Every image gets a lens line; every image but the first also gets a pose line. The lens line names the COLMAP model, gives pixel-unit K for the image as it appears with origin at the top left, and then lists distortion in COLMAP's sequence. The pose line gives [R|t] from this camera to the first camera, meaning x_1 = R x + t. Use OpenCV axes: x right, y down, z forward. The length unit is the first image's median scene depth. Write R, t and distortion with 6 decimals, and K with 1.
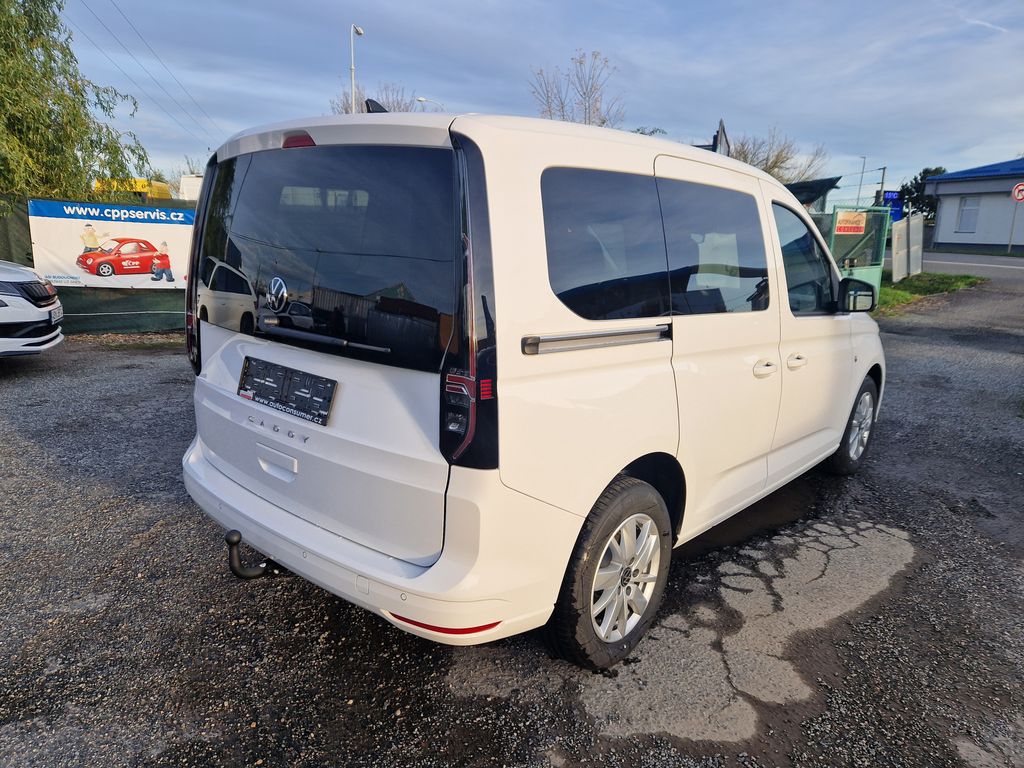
lens RADIAL K [[696.6, 0, 509.2], [0, 696.6, 394.0], [0, 0, 1]] dist [0.017703, -0.007216]
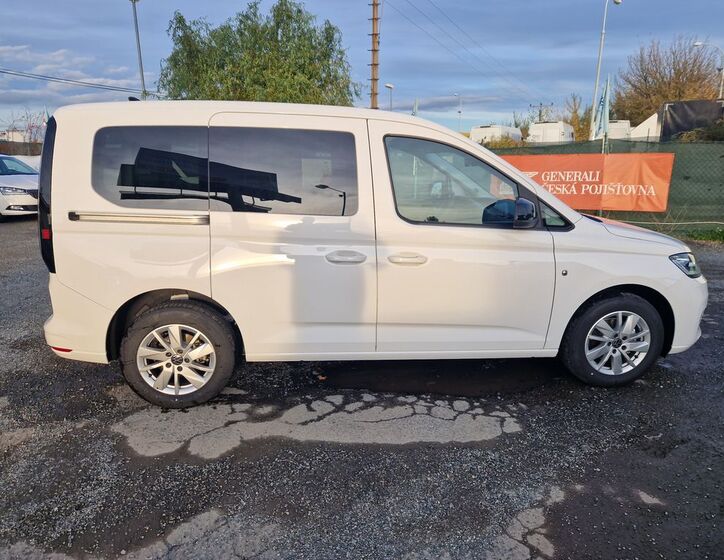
lens RADIAL K [[506.7, 0, 361.8], [0, 506.7, 282.9], [0, 0, 1]] dist [0.027272, -0.013250]
pose [[0.744398, 0.138891, -0.653132, 1.231247], [-0.136269, 0.989142, 0.055033, -0.054136], [0.653684, 0.048035, 0.755242, 0.318916]]
